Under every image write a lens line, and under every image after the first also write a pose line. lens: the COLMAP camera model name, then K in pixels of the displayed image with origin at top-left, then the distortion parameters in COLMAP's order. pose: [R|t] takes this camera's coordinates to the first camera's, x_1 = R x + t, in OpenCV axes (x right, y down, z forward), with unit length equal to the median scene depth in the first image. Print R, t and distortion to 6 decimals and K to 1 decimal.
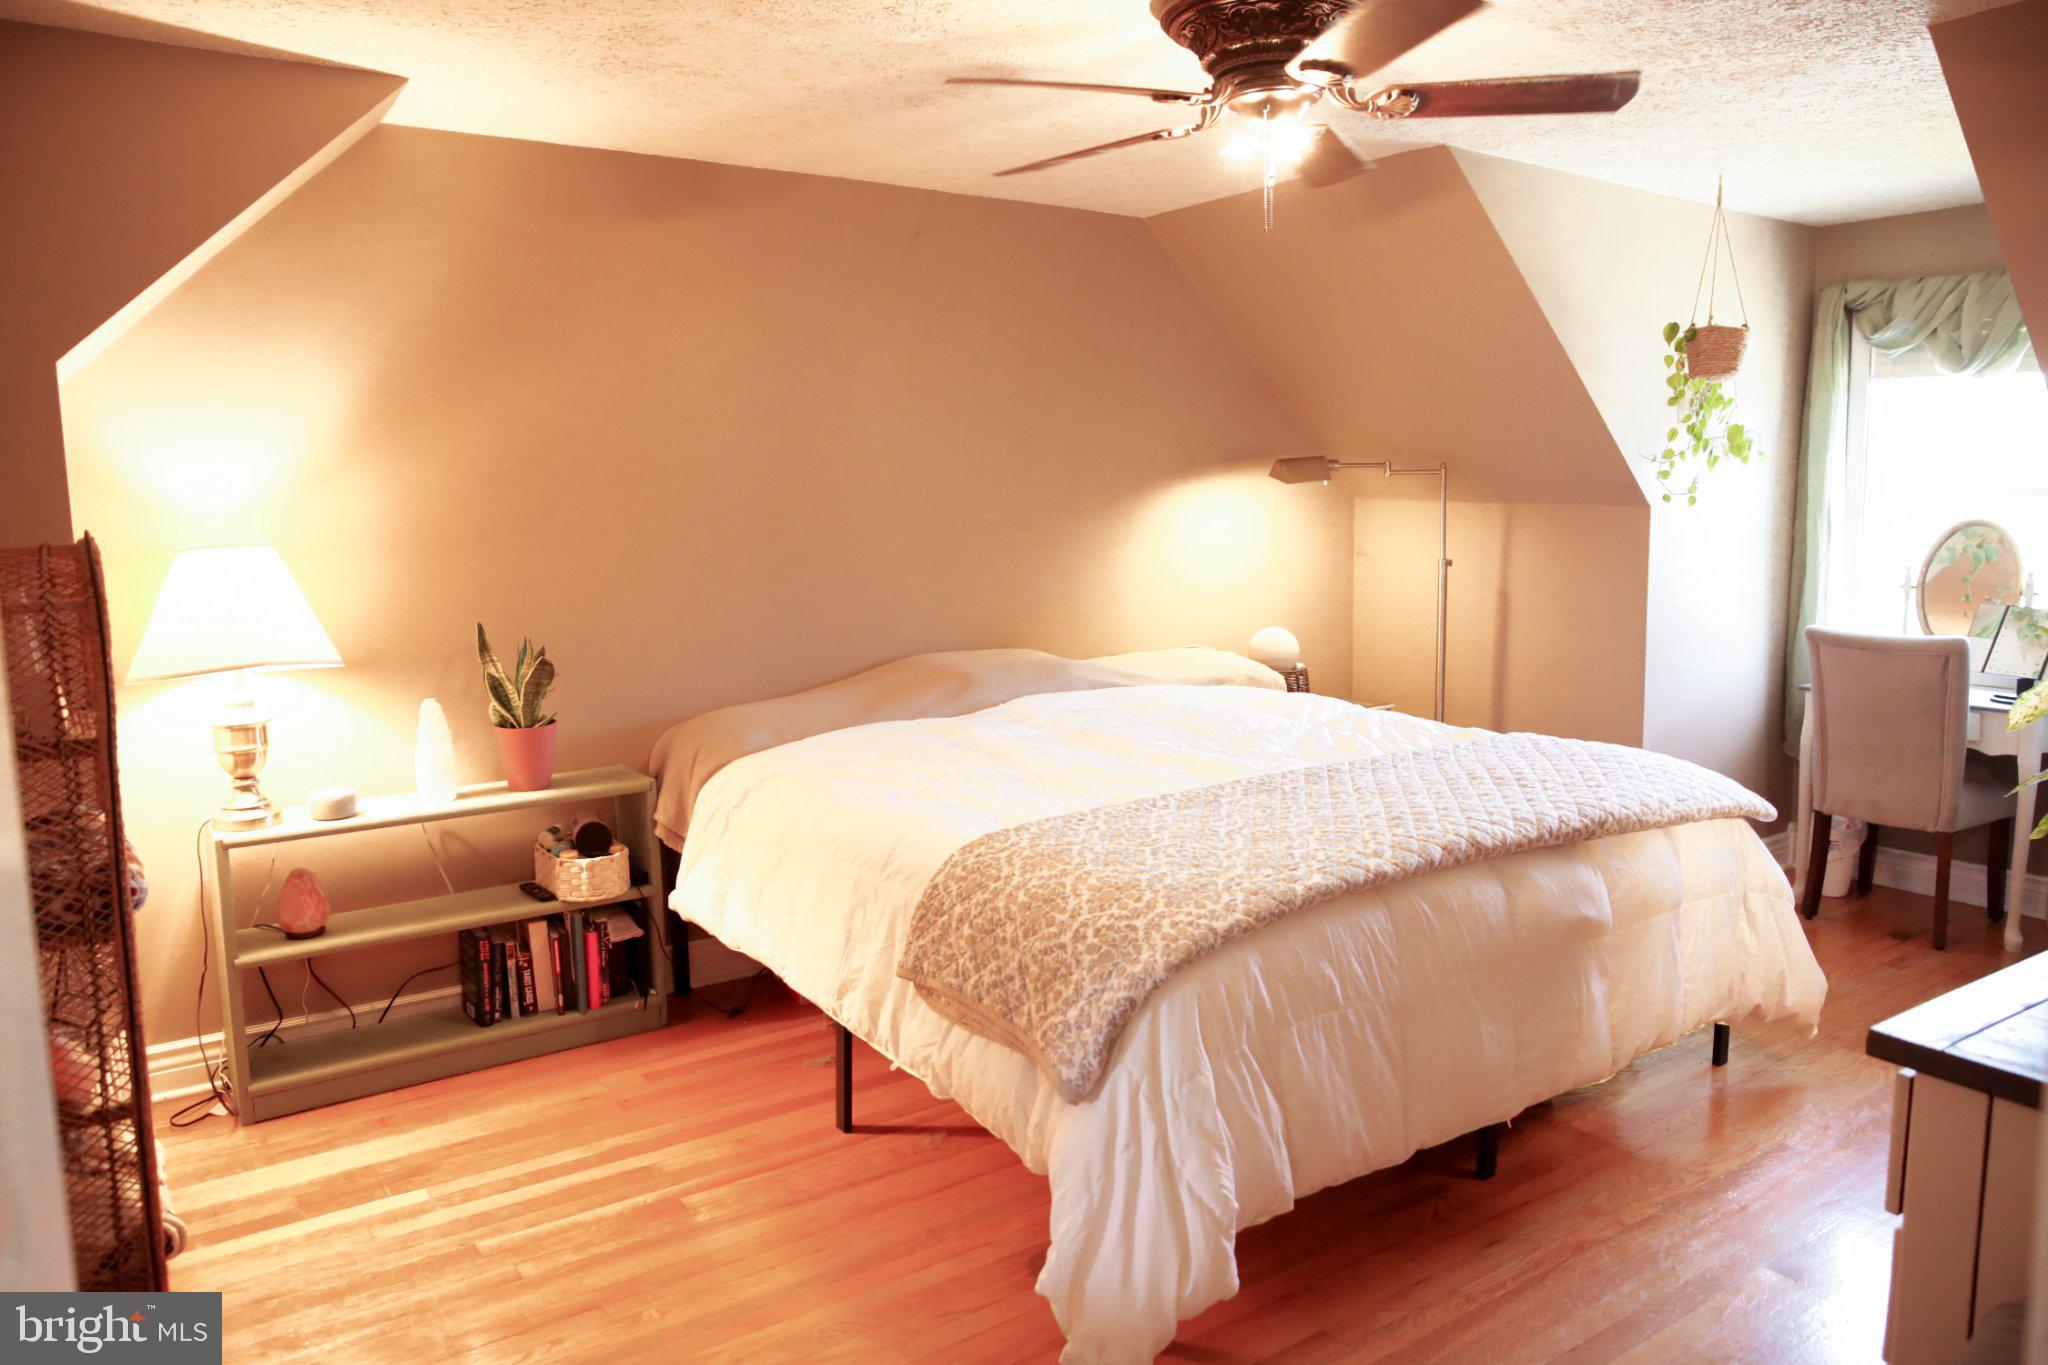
lens RADIAL K [[1398.1, 0, 1022.5], [0, 1398.1, 667.6], [0, 0, 1]] dist [-0.108507, 0.087723]
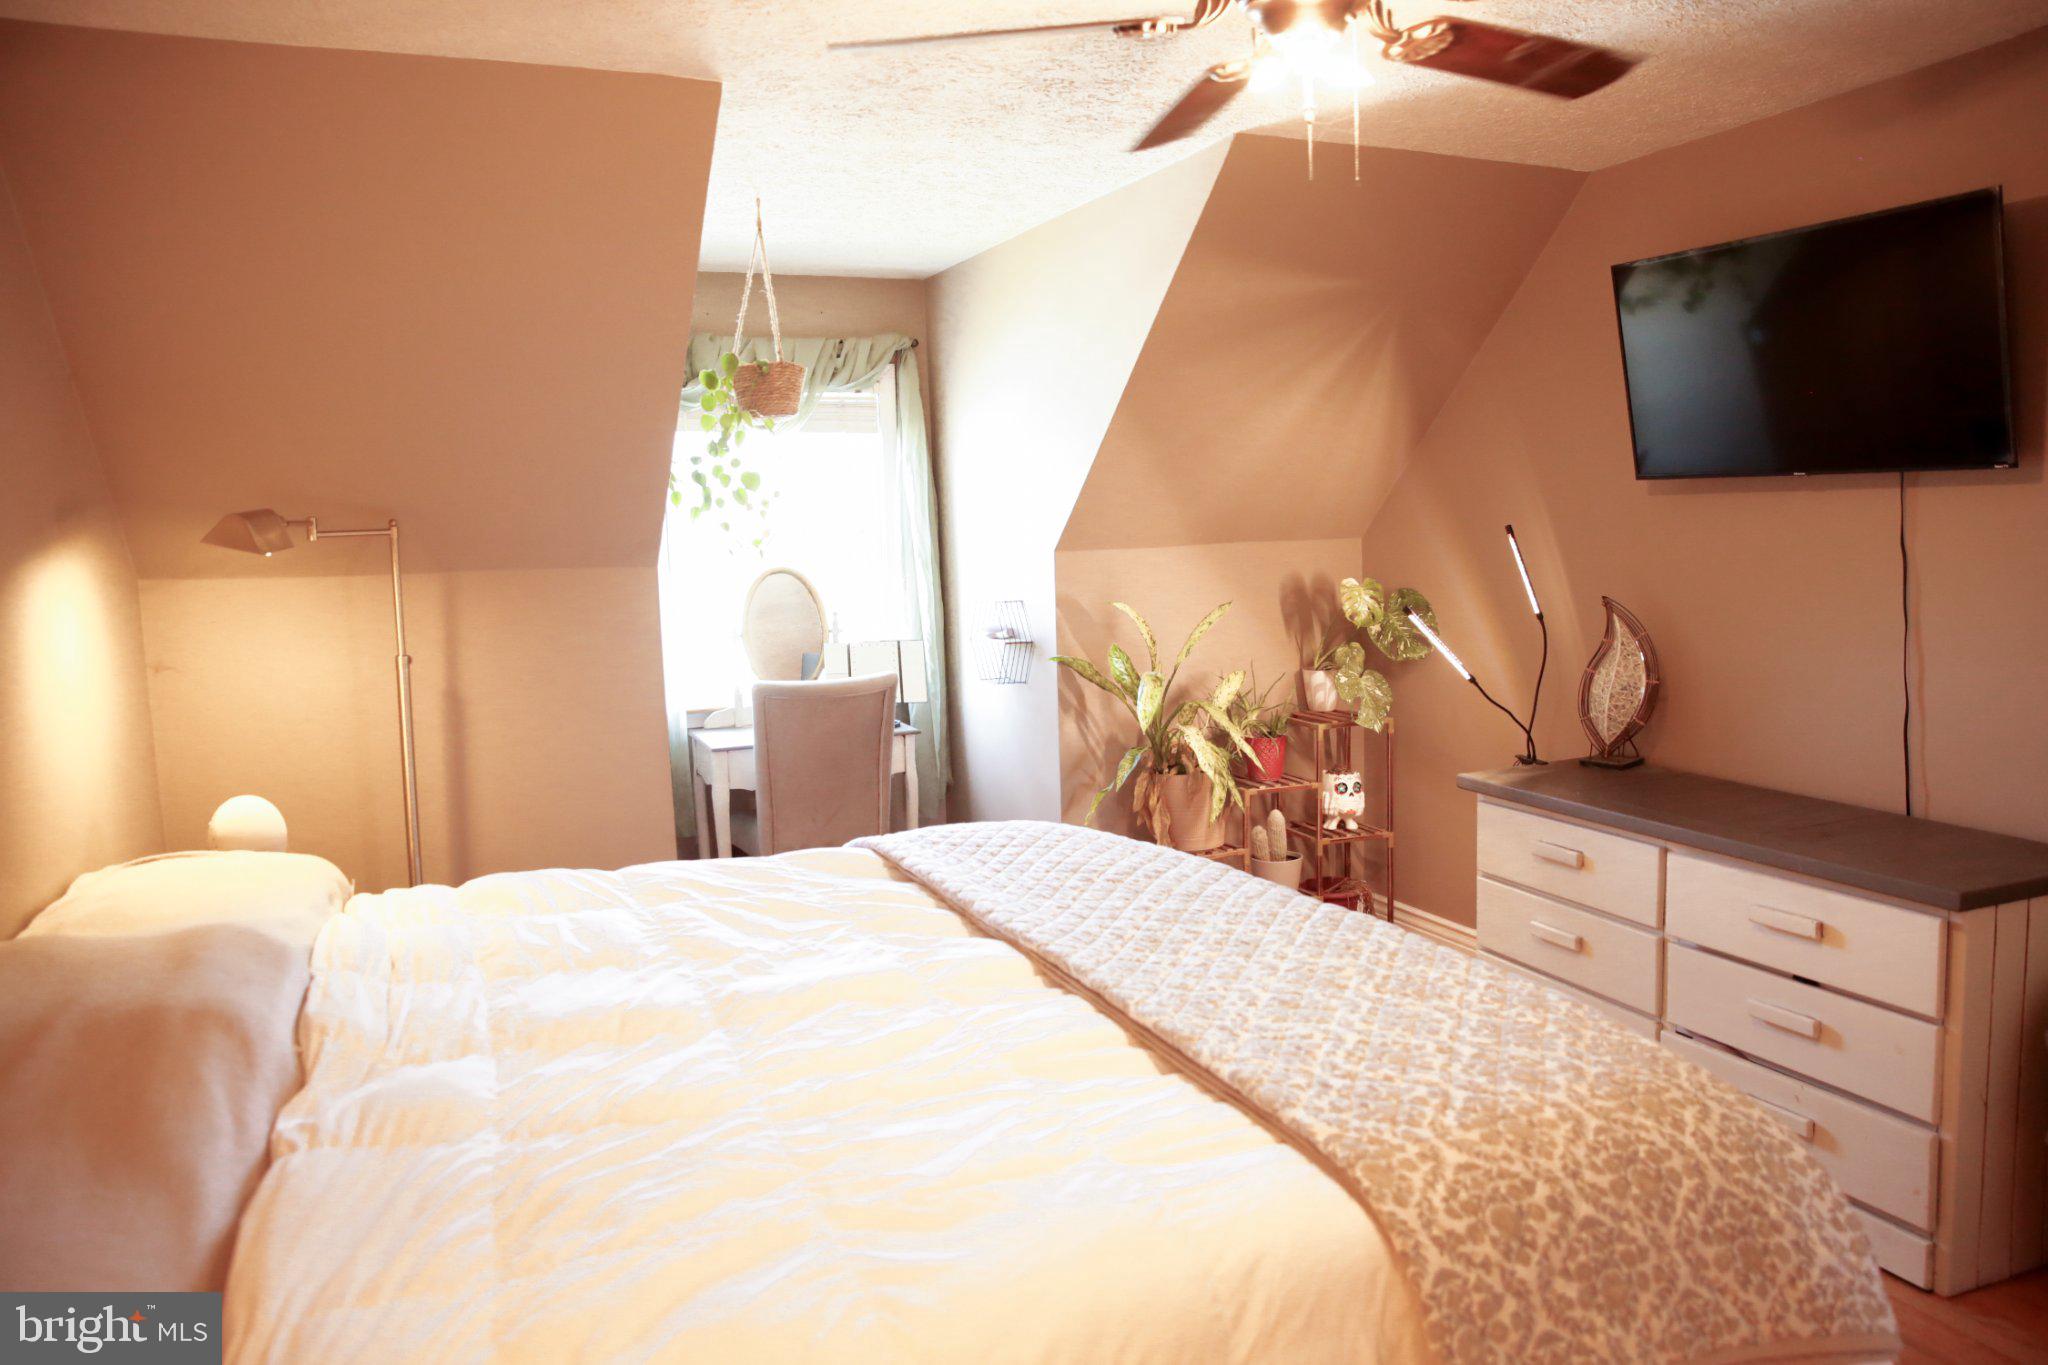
lens RADIAL K [[1398.1, 0, 1022.5], [0, 1398.1, 667.6], [0, 0, 1]] dist [-0.108507, 0.087723]
pose [[0.193315, -0.098282, 0.976202, -0.742443], [0.151943, 0.985966, 0.069176, -0.171863], [-0.969300, 0.134954, 0.205535, 1.293880]]
